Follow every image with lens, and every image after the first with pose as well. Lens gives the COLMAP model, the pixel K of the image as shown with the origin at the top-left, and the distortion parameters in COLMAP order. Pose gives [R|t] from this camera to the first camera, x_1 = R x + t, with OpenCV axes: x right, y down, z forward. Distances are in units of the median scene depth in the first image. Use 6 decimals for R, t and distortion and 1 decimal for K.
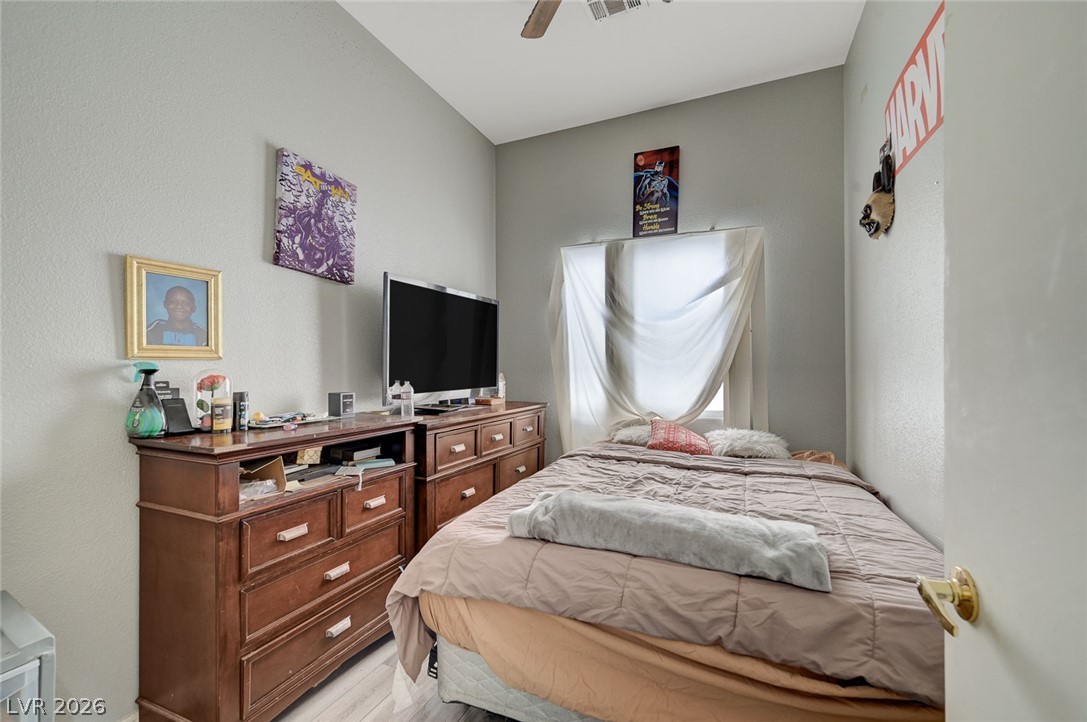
lens RADIAL K [[446.9, 0, 553.4], [0, 446.9, 375.9], [0, 0, 1]] dist [-0.000665, 0.000281]
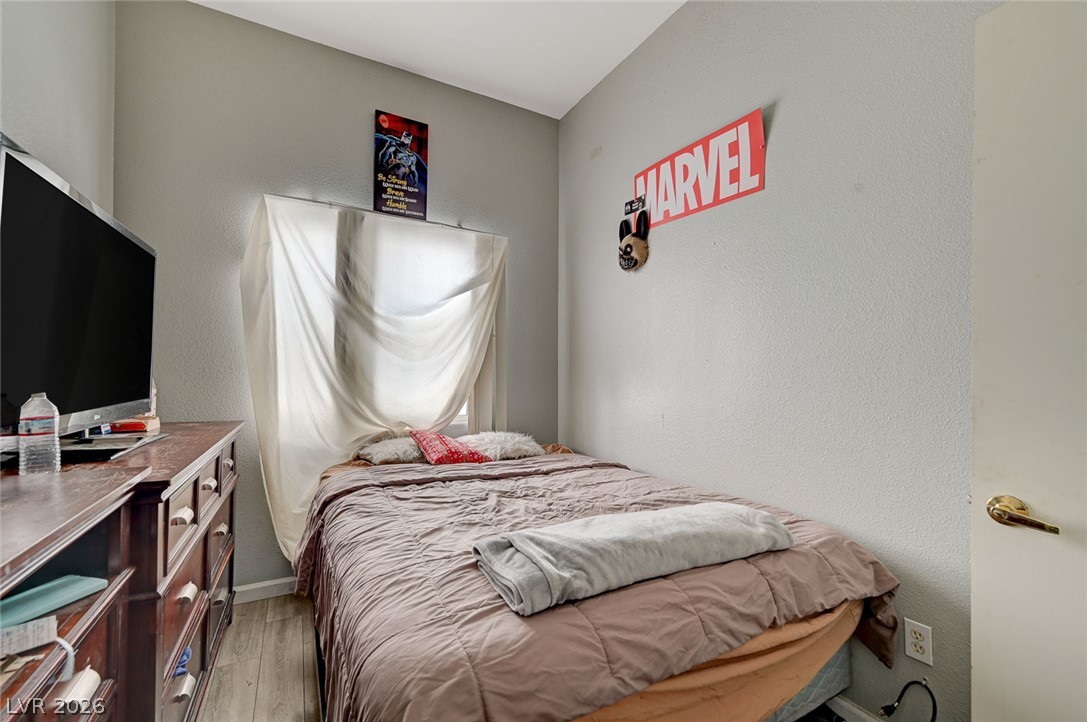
lens RADIAL K [[446.9, 0, 553.4], [0, 446.9, 375.9], [0, 0, 1]] dist [-0.000665, 0.000281]
pose [[0.618603, 0.004112, 0.785693, -0.271889], [0.001671, 0.999977, -0.006548, -0.000757], [-0.785702, 0.005364, 0.618582, 0.245839]]
